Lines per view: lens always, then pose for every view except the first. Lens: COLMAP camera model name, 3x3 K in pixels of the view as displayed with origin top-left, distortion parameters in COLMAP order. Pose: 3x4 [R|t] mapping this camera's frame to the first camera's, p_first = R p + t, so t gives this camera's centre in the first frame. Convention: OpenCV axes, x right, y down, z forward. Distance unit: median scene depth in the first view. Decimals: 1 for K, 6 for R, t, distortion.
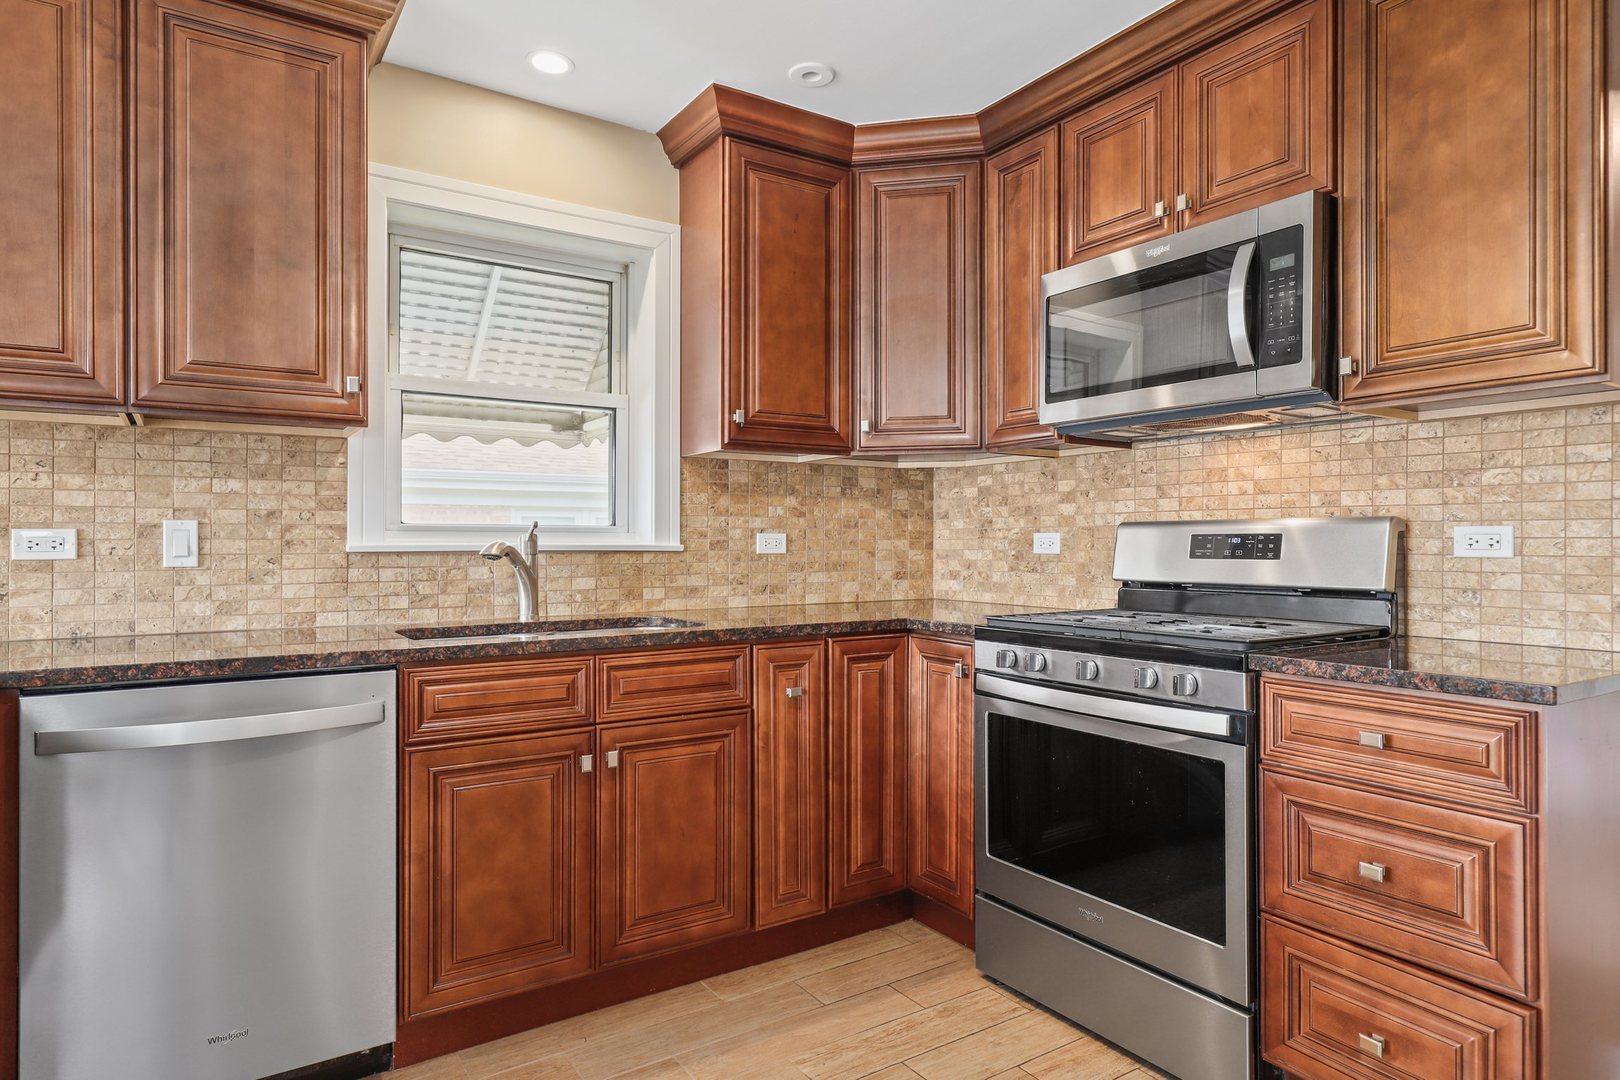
lens RADIAL K [[937.1, 0, 810.0], [0, 937.1, 537.9], [0, 0, 1]] dist [-0.000798, 0.002860]
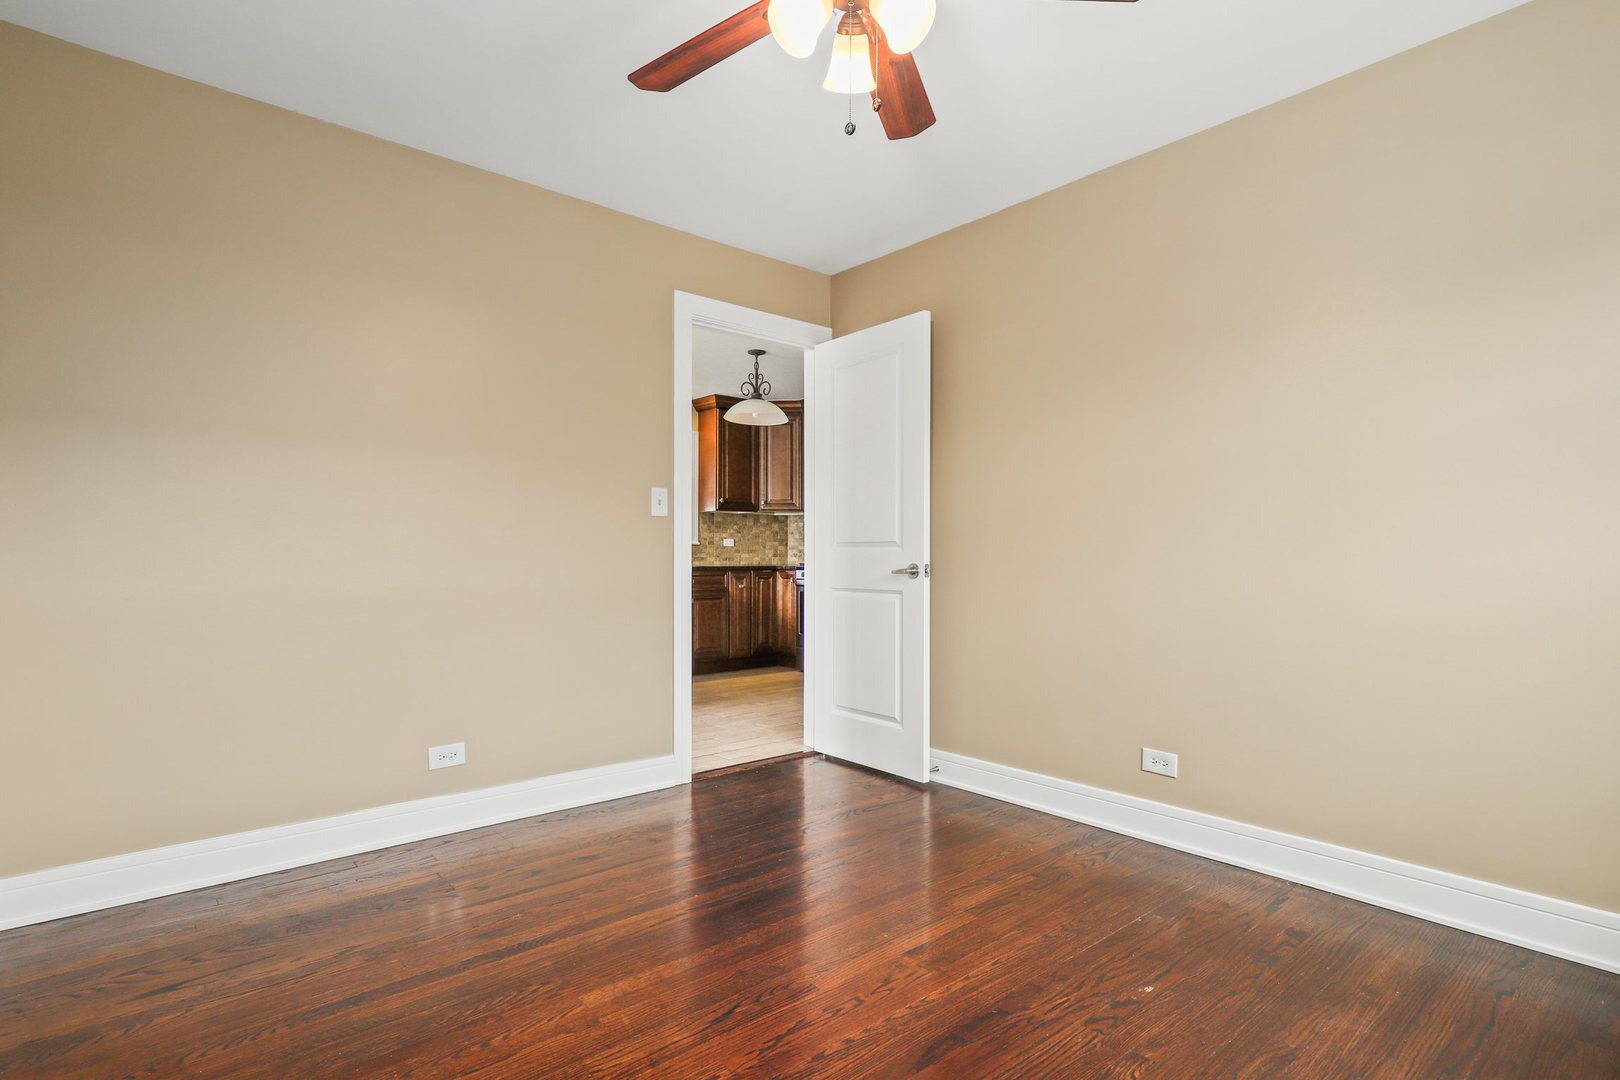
lens RADIAL K [[816.9, 0, 811.2], [0, 816.9, 543.0], [0, 0, 1]] dist [-0.000182, -0.000001]
pose [[0.991750, 0.002710, 0.128158, -0.140145], [-0.000300, 0.999823, -0.018819, 0.067824], [-0.128186, 0.018625, 0.991575, -1.848141]]
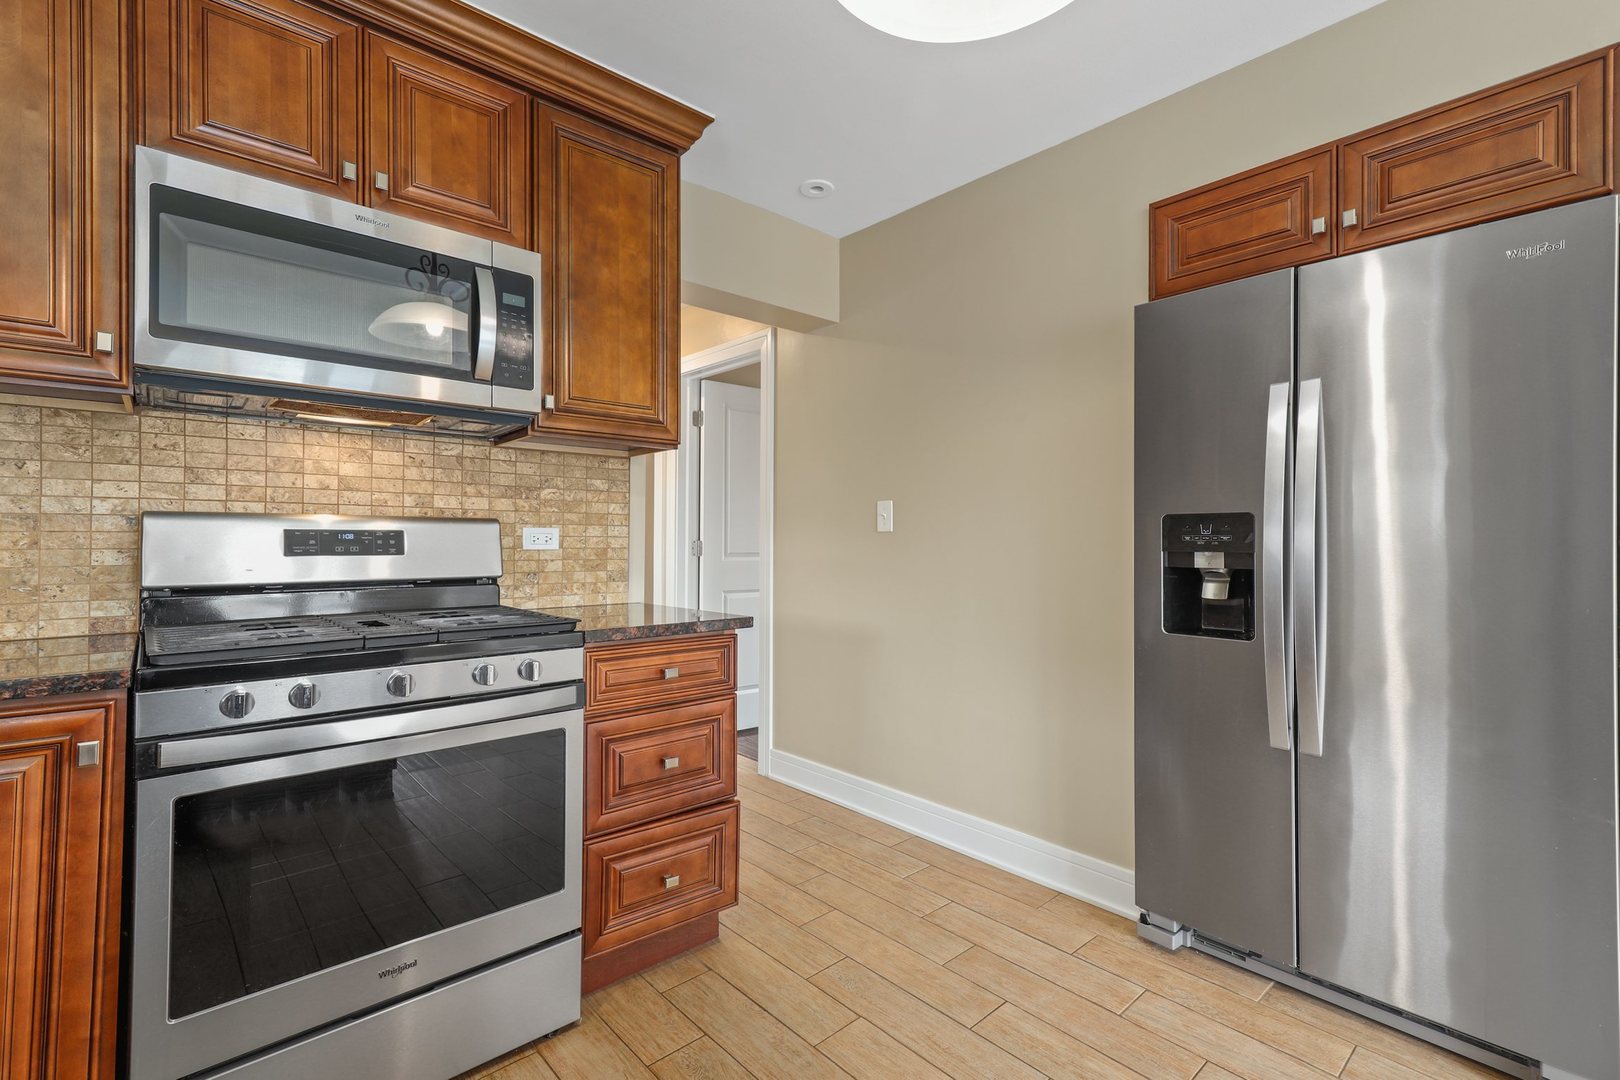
lens RADIAL K [[743.5, 0, 815.9], [0, 743.5, 535.4], [0, 0, 1]] dist [0.012403, 0.001361]
pose [[-0.157944, 0.005943, 0.987430, -0.384062], [-0.008724, 0.999934, -0.007414, 0.003011], [-0.987410, -0.009785, -0.157882, 0.621407]]
